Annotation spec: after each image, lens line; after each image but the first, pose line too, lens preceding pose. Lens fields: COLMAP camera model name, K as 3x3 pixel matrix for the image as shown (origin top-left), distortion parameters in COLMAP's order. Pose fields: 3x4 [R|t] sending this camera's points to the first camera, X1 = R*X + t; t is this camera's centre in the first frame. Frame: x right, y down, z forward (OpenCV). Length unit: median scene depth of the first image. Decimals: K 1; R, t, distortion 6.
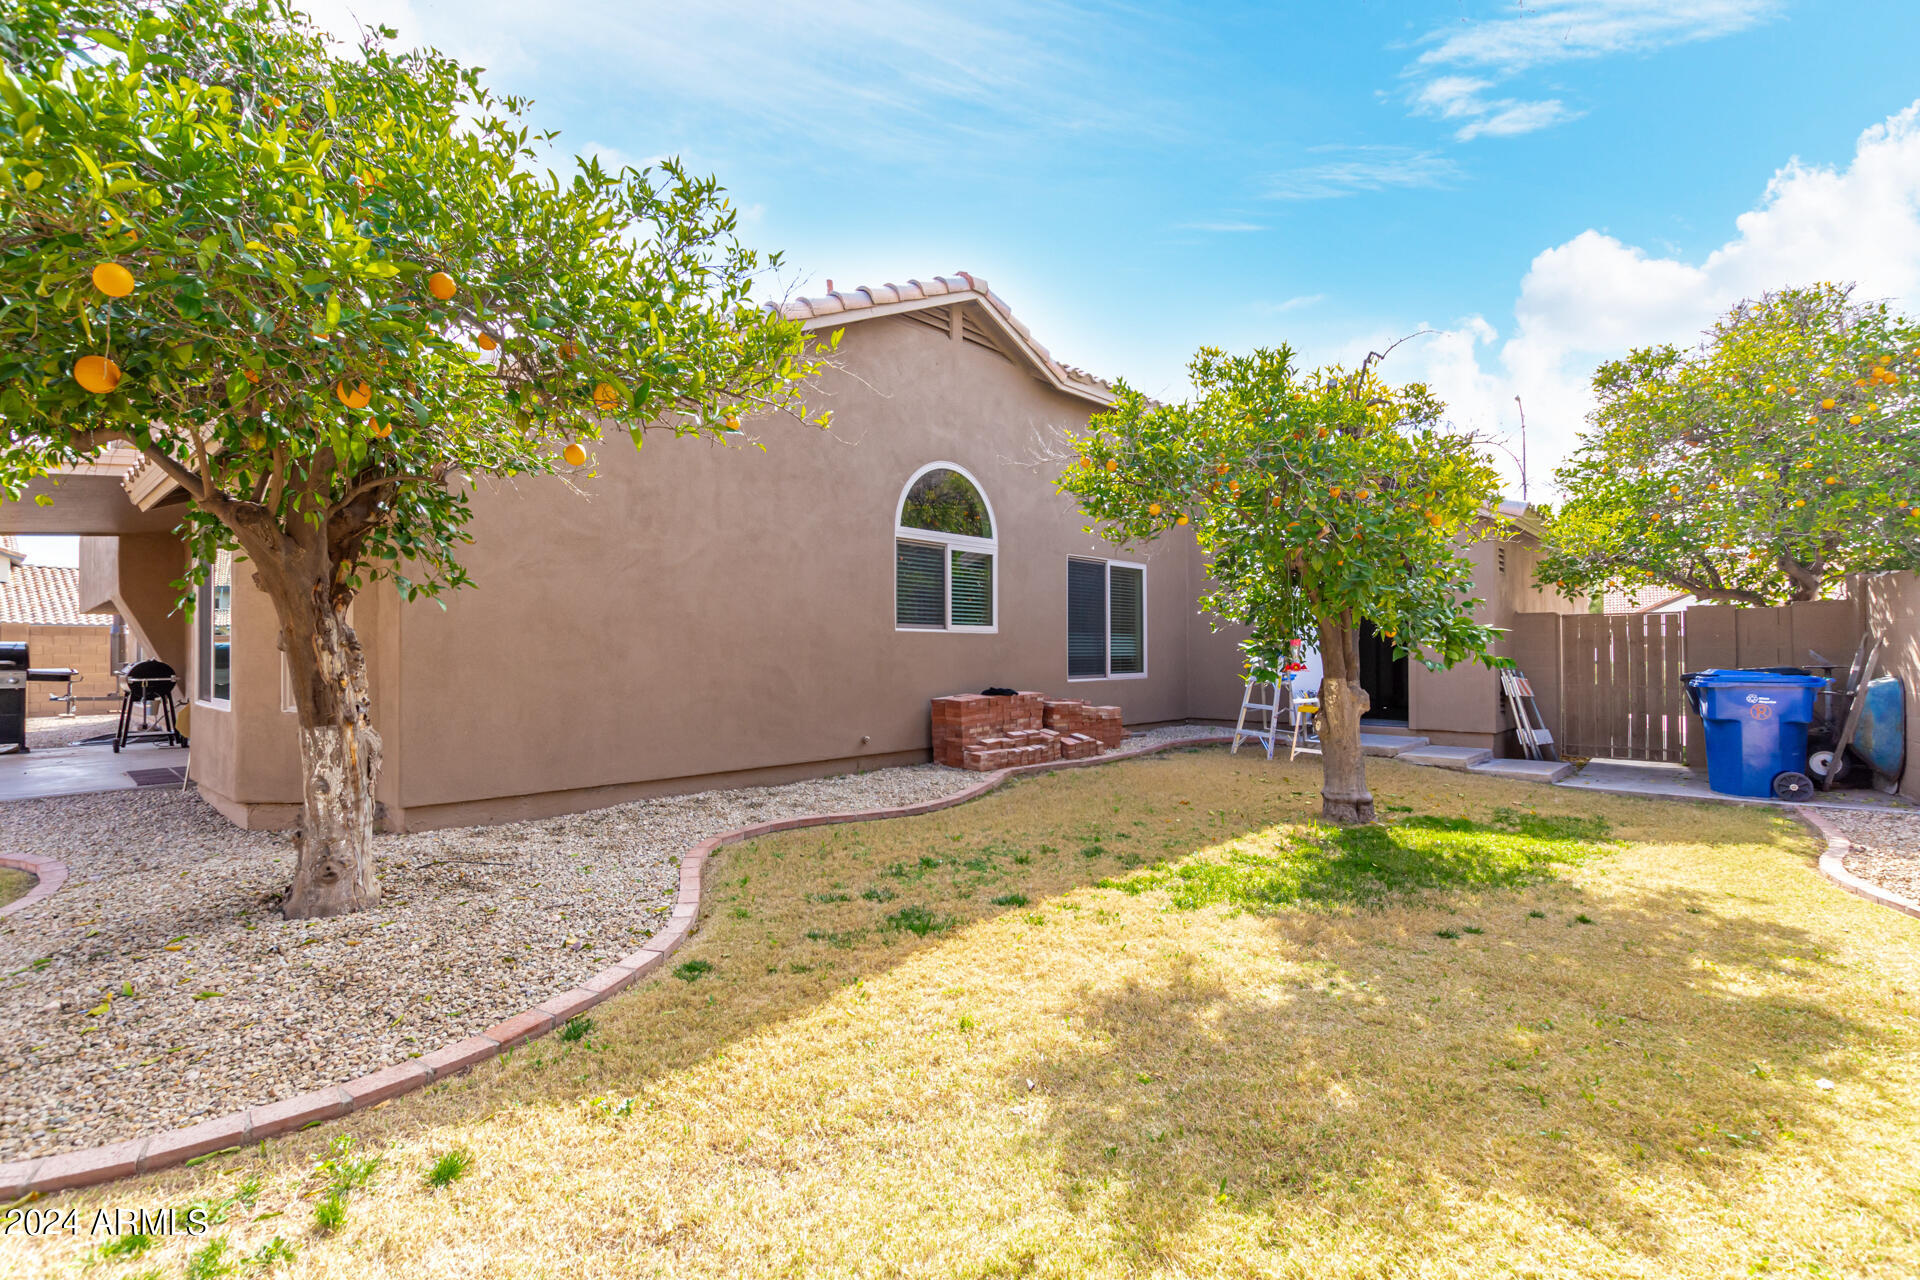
lens RADIAL K [[881.4, 0, 958.5], [0, 881.4, 639.3], [0, 0, 1]] dist [0.019949, -0.007270]
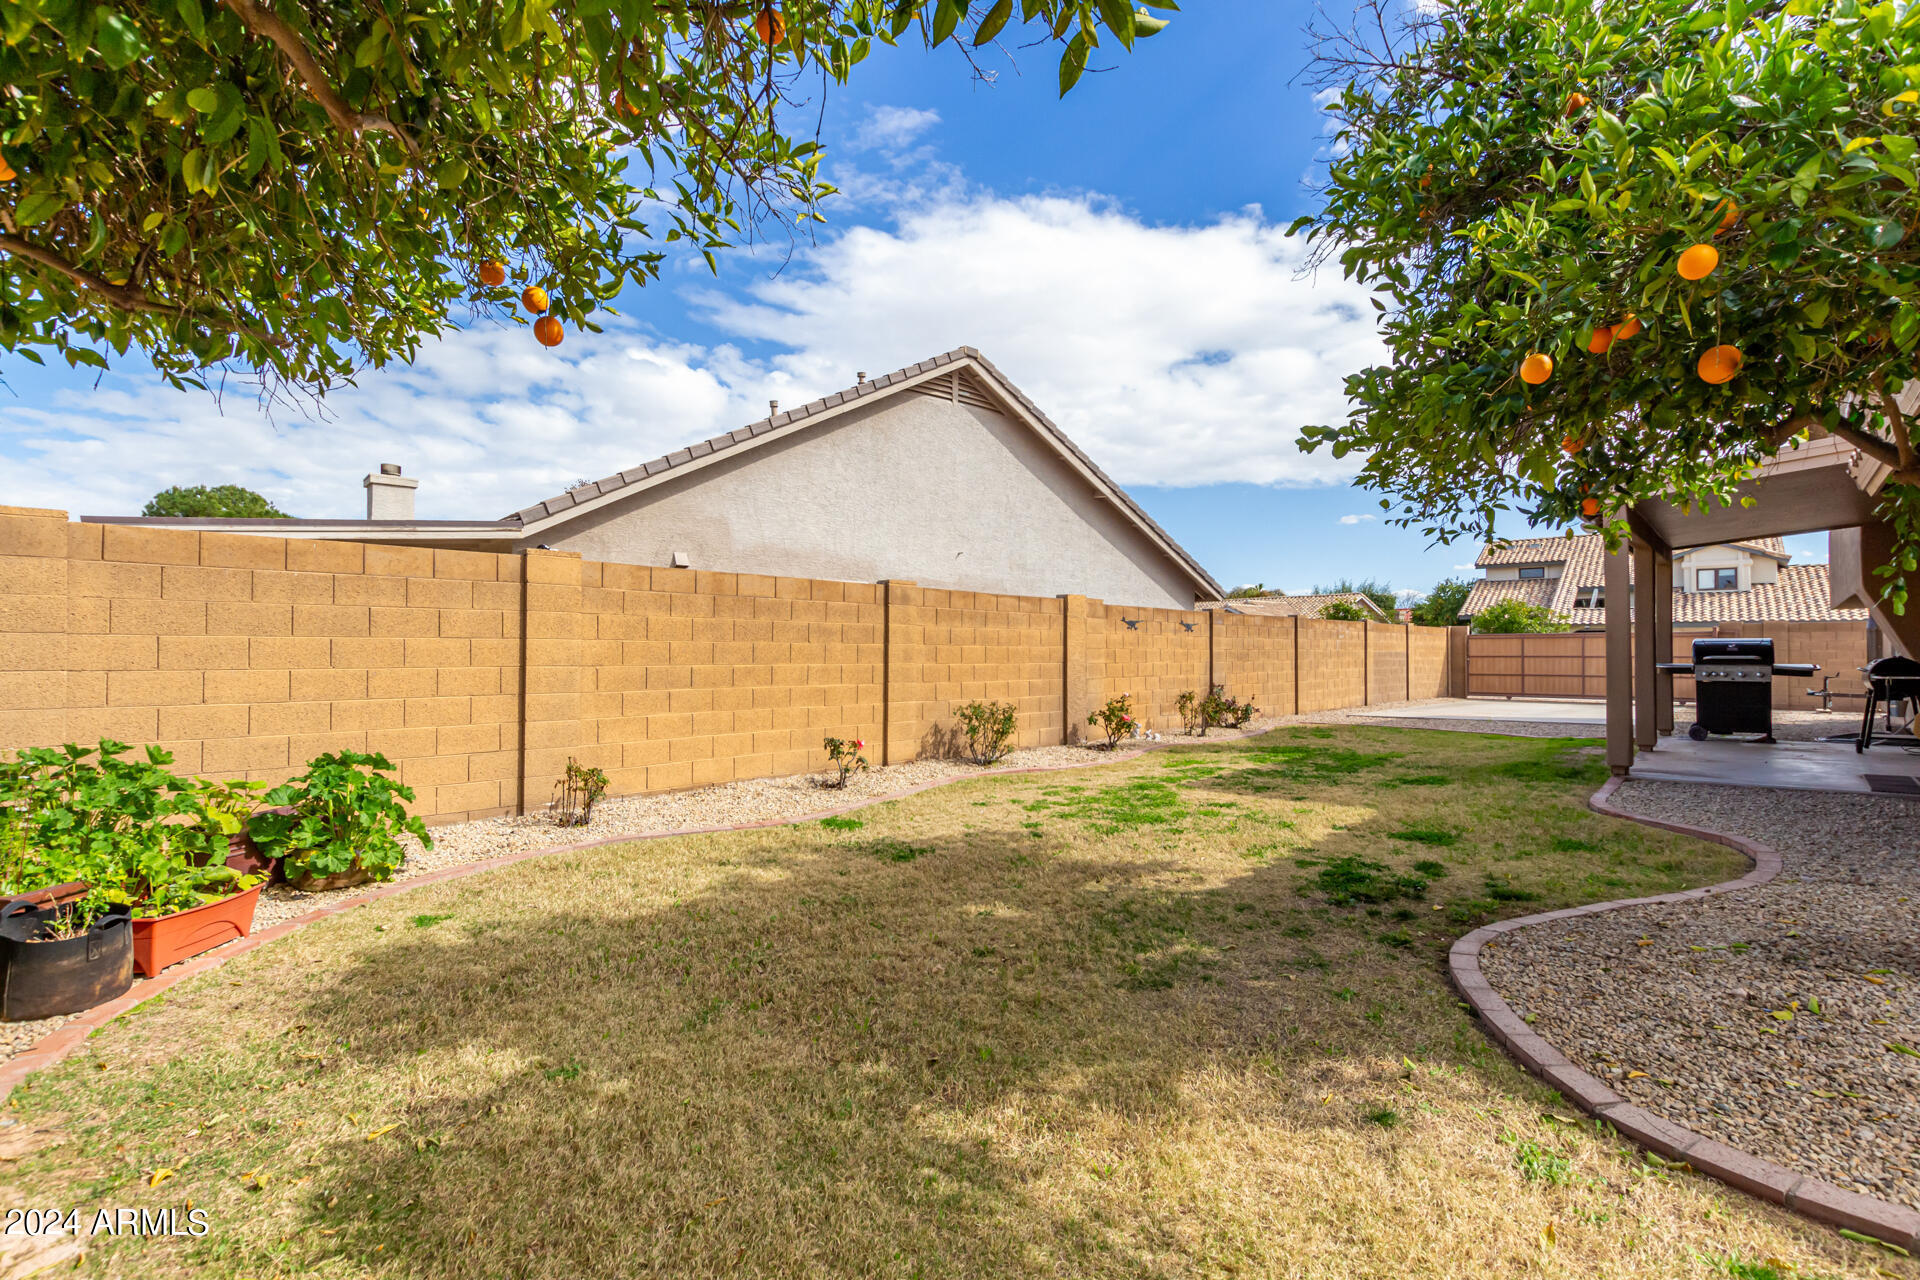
lens RADIAL K [[881.4, 0, 970.7], [0, 881.4, 643.5], [0, 0, 1]] dist [0.019949, -0.007270]
pose [[0.009386, -0.006929, -0.999932, 0.002666], [0.016378, 0.999843, -0.006775, 0.001059], [0.999822, -0.016313, 0.009498, 0.053564]]
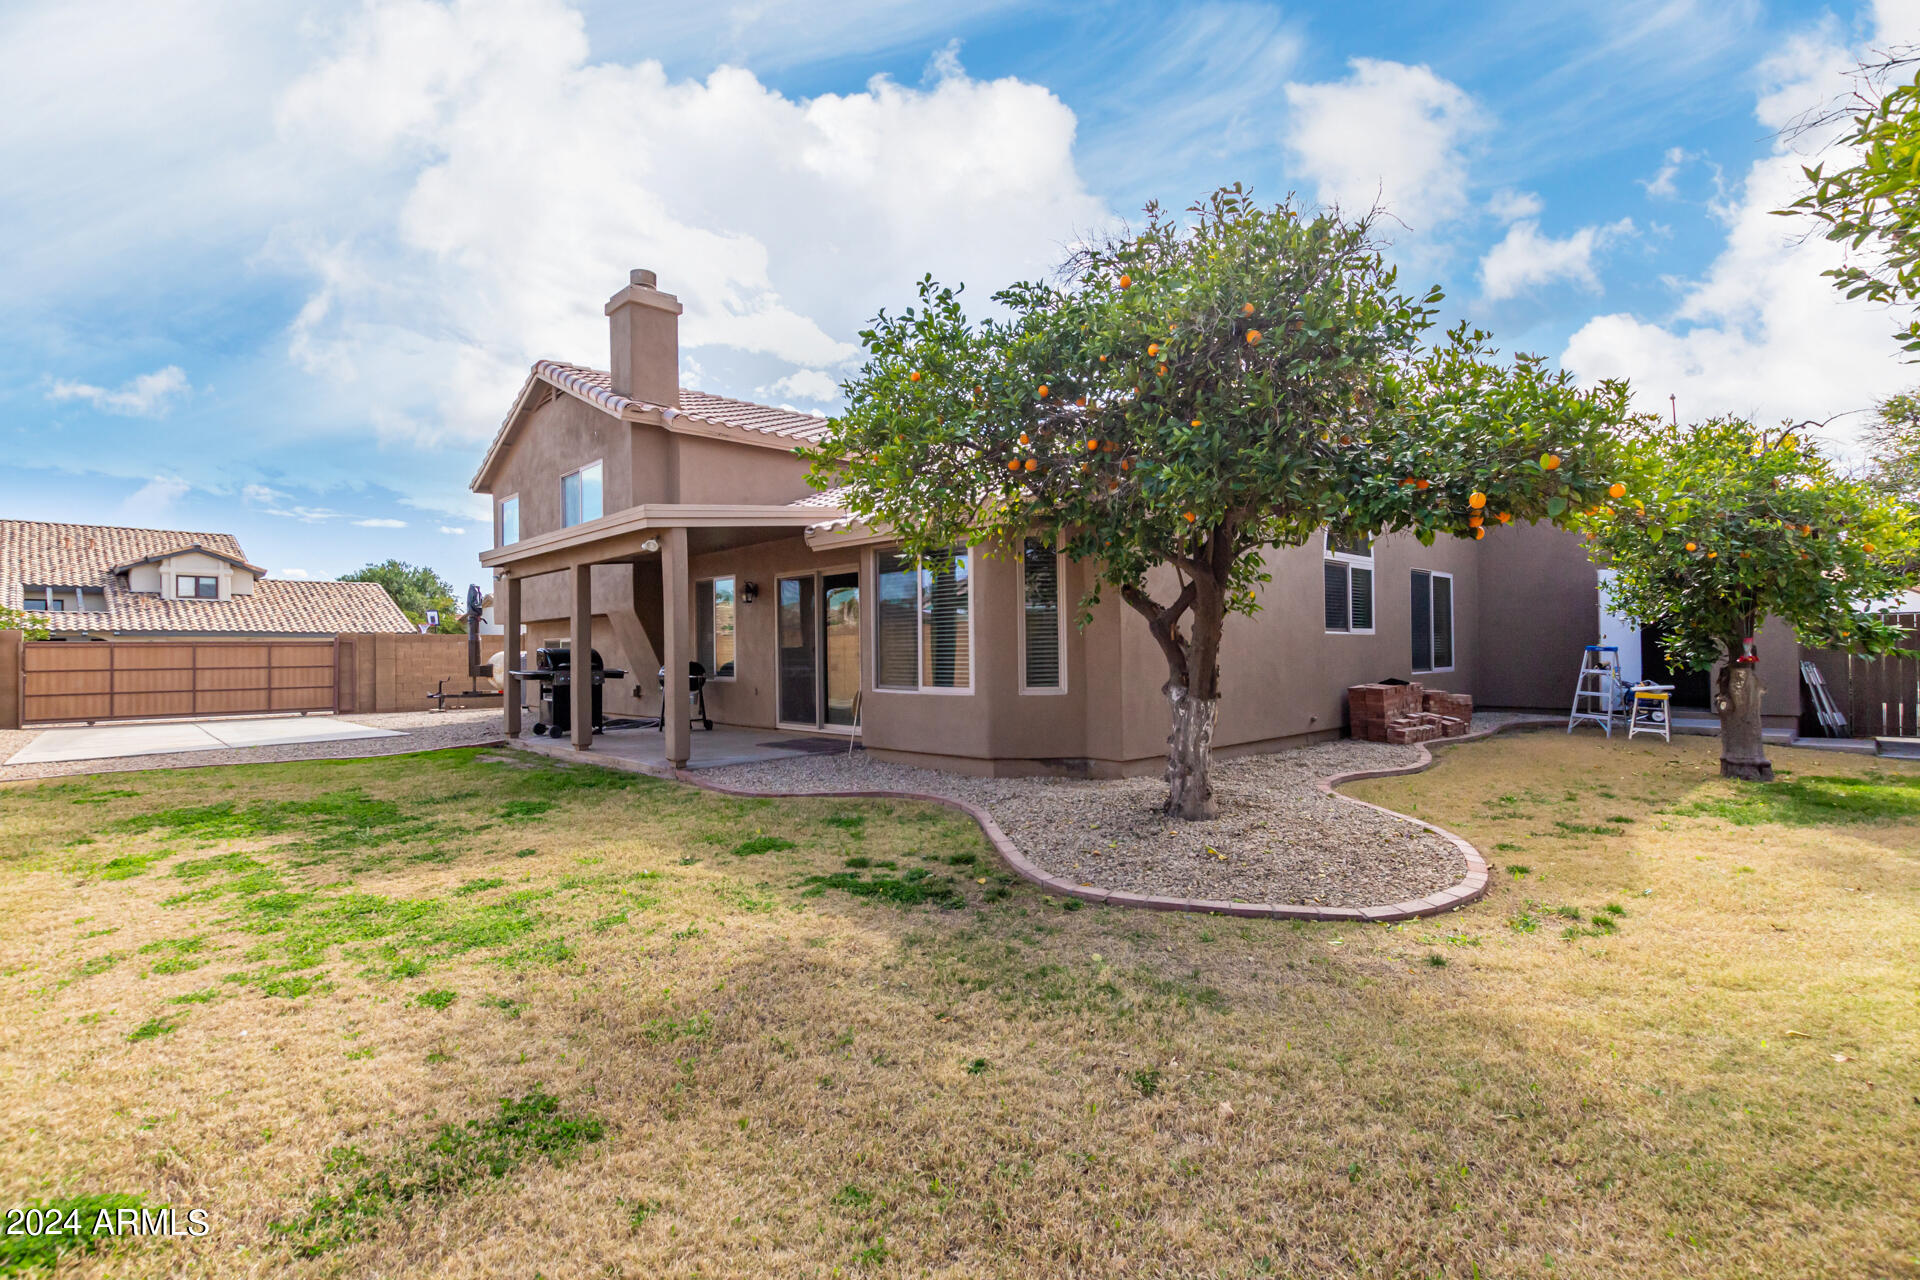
lens RADIAL K [[881.4, 0, 949.9], [0, 881.4, 646.0], [0, 0, 1]] dist [0.019949, -0.007270]
pose [[0.998018, -0.009129, -0.062265, -0.637517], [0.009711, 0.999912, 0.009048, -0.010974], [0.062177, -0.009635, 0.998019, -0.357306]]
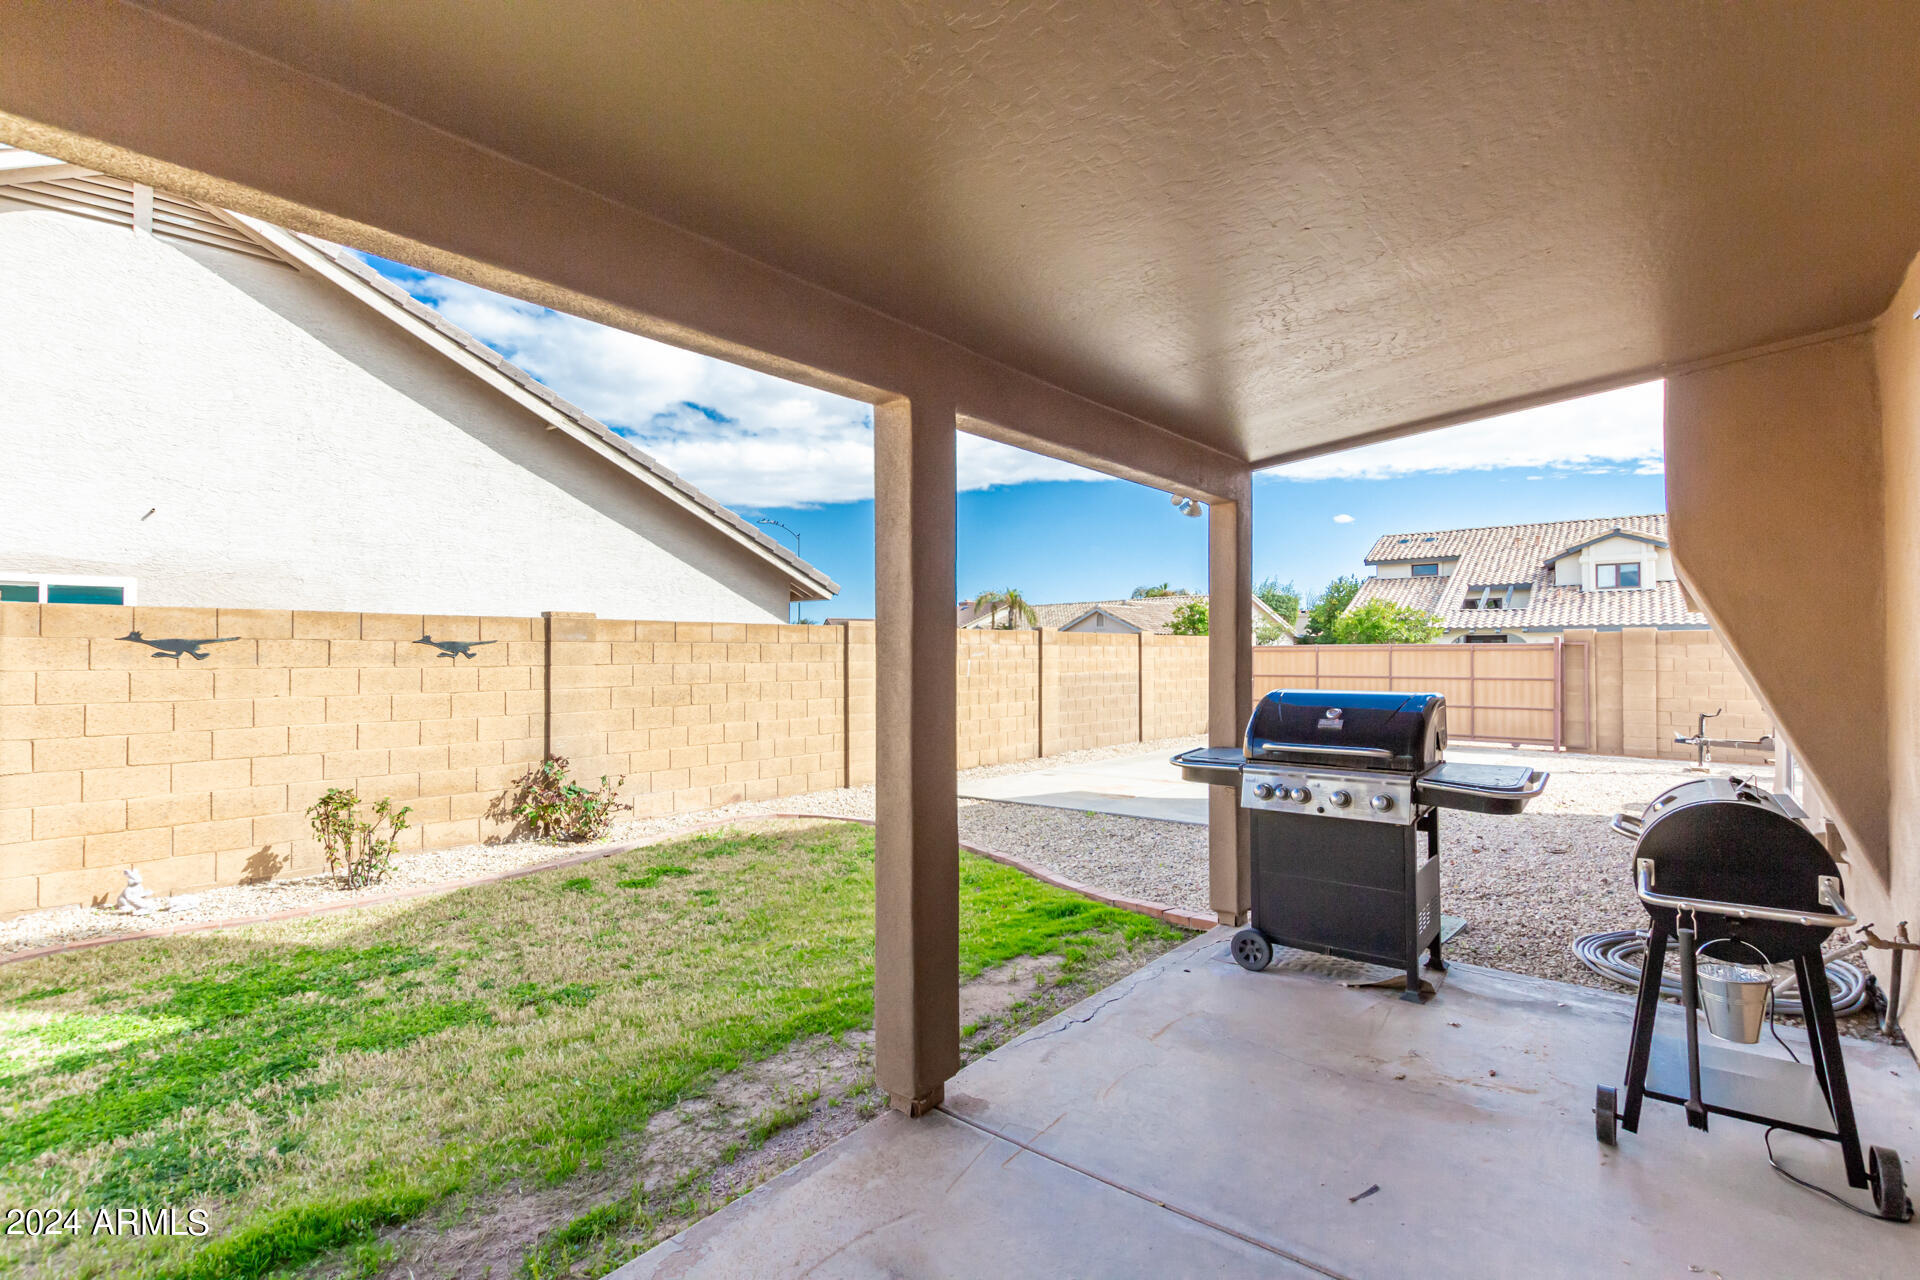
lens RADIAL K [[881.4, 0, 972.9], [0, 881.4, 642.2], [0, 0, 1]] dist [0.019949, -0.007270]
pose [[0.048316, -0.009754, -0.998784, -0.953525], [0.018695, 0.999786, -0.008859, -0.029149], [0.998657, -0.018244, 0.048488, 1.112869]]
